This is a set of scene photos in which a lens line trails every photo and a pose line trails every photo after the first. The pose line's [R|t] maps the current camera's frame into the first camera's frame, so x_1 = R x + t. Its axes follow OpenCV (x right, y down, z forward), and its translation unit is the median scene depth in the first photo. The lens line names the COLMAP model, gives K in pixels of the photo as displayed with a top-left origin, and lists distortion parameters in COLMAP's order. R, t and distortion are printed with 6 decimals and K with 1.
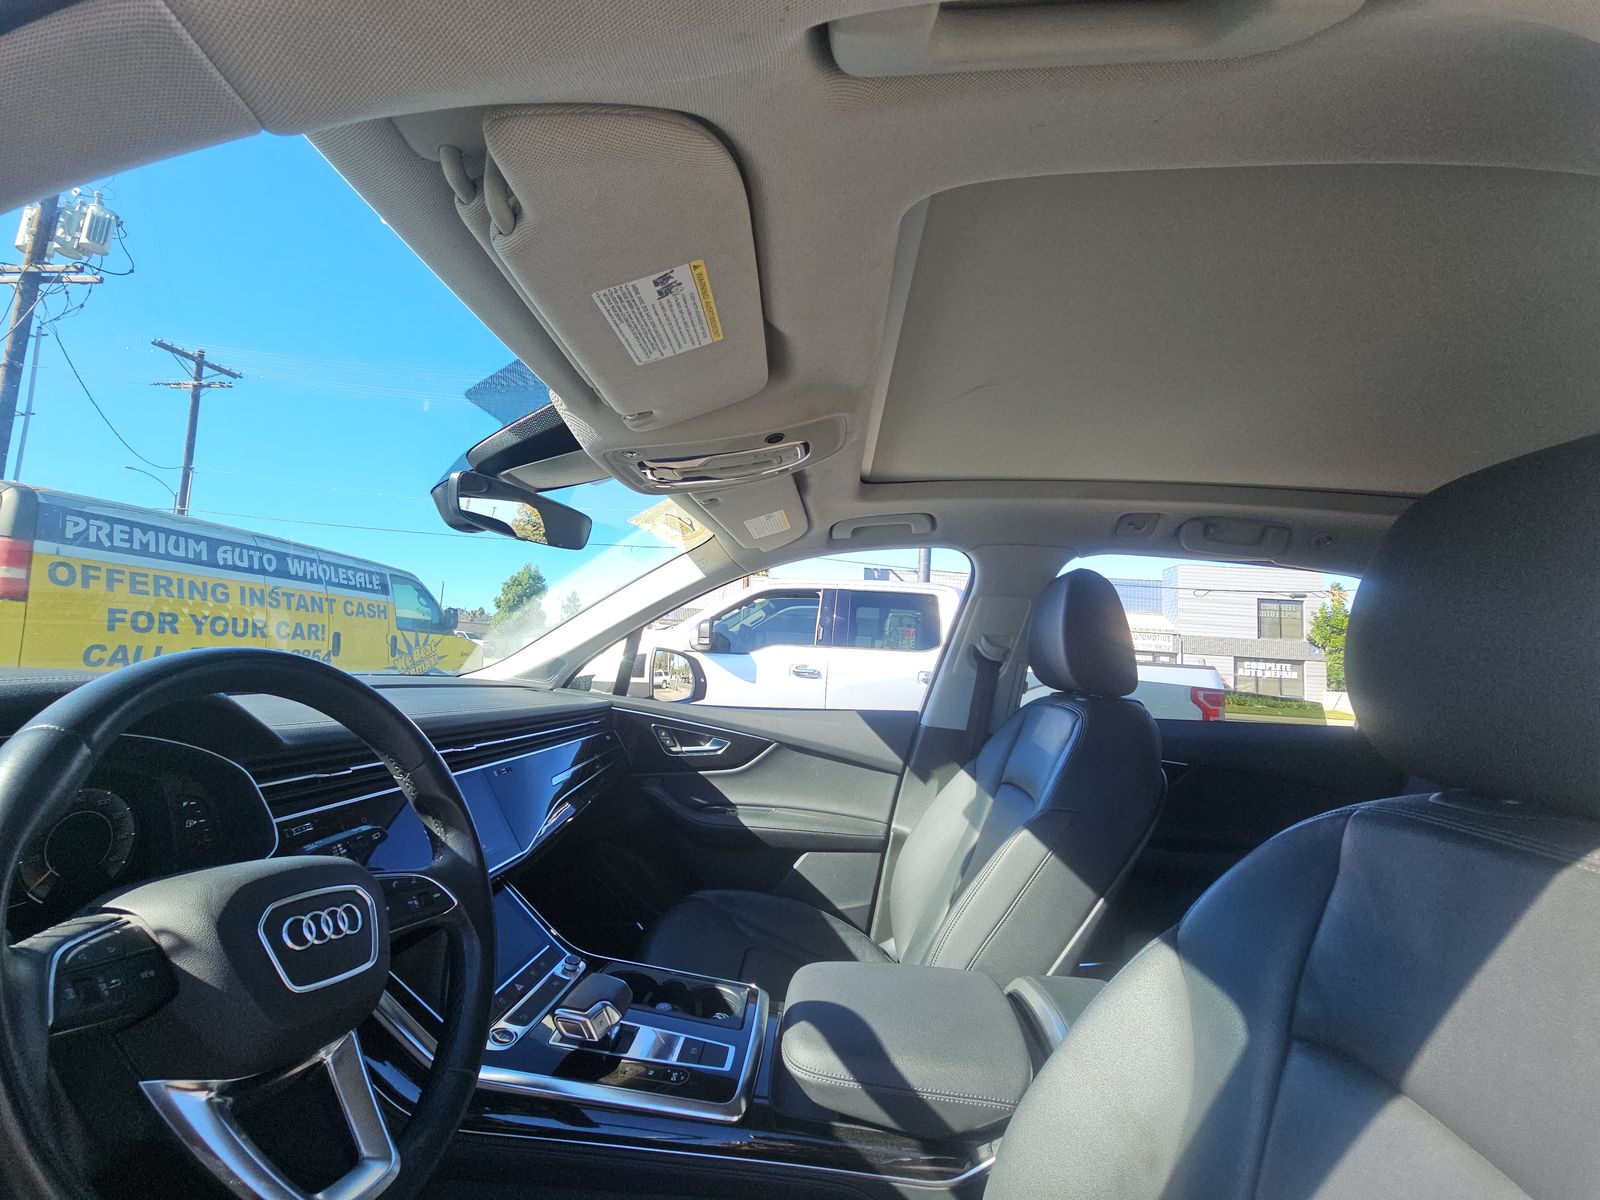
lens RADIAL K [[646.7, 0, 800.0], [0, 646.7, 600.0], [0, 0, 1]] dist [0.012544, -0.012838]
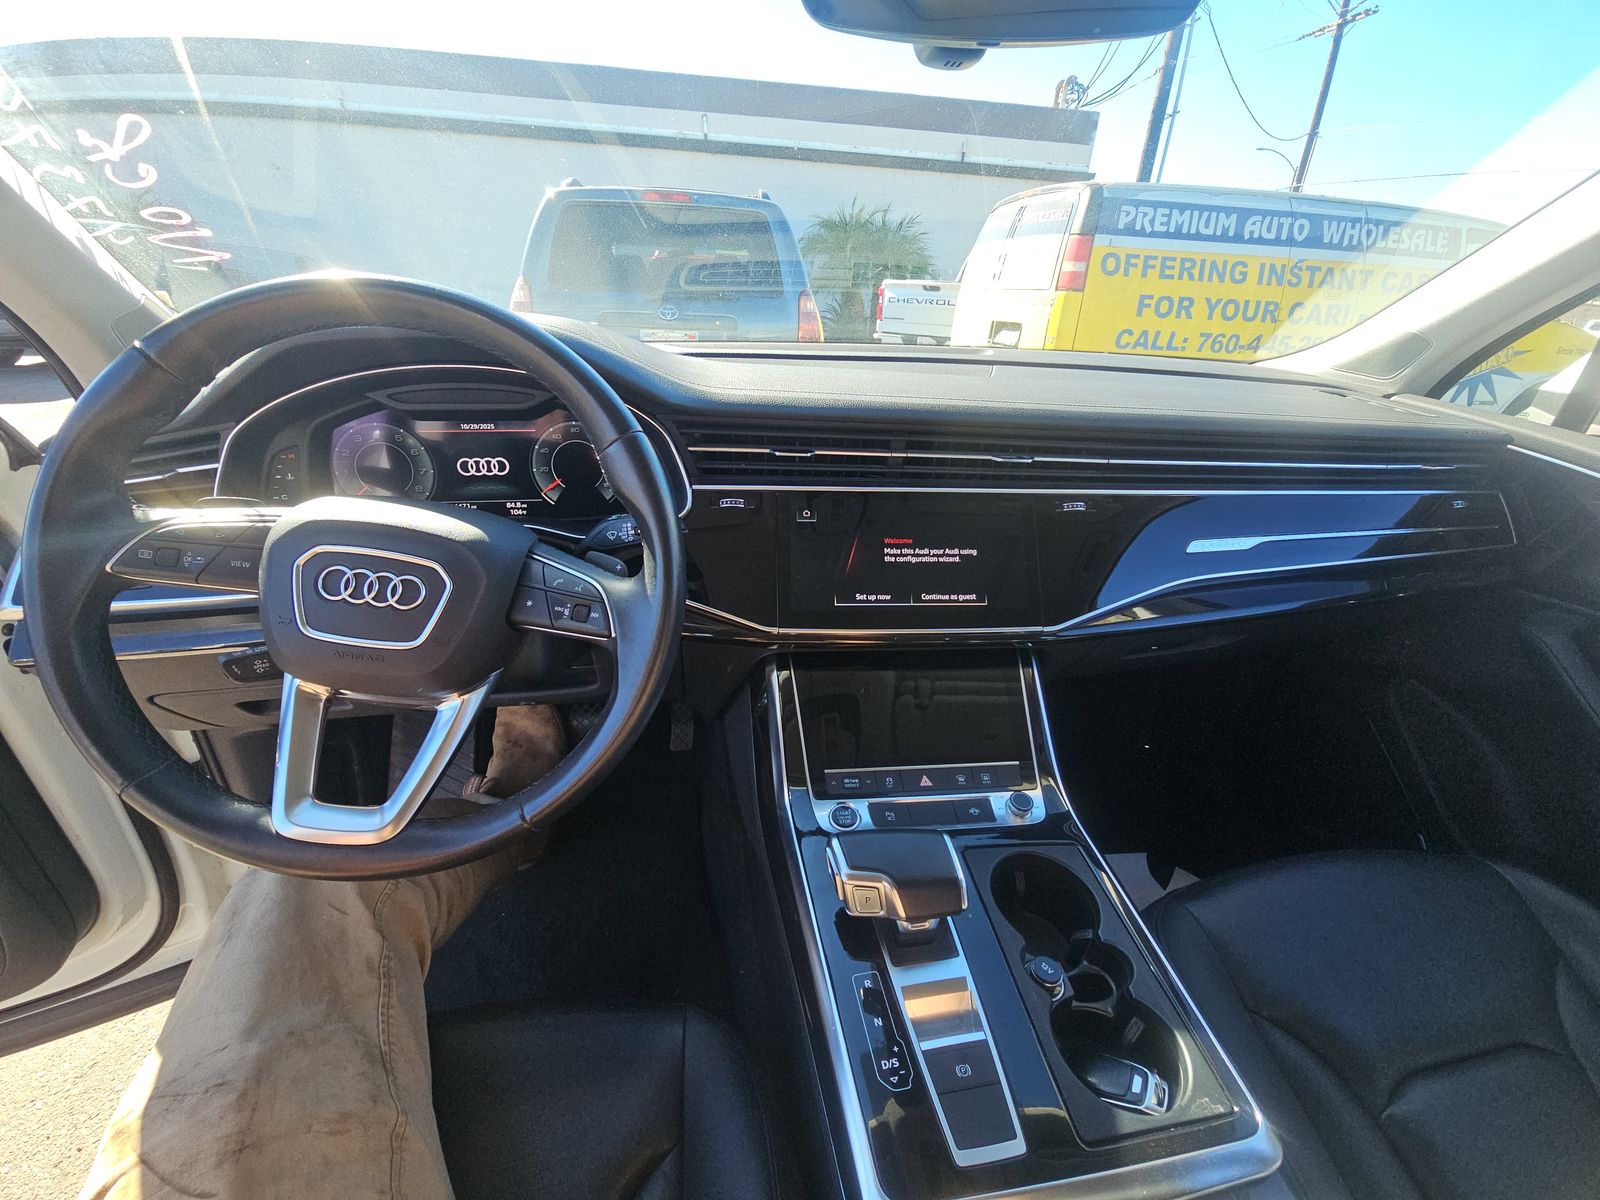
lens RADIAL K [[647.9, 0, 795.3], [0, 647.9, 601.4], [0, 0, 1]] dist [0.003216, -0.004658]
pose [[0.205761, 0.375421, -0.903726, 0.025263], [0.062147, 0.916610, 0.394923, 0.015225], [0.976627, -0.137423, 0.165271, 0.117589]]
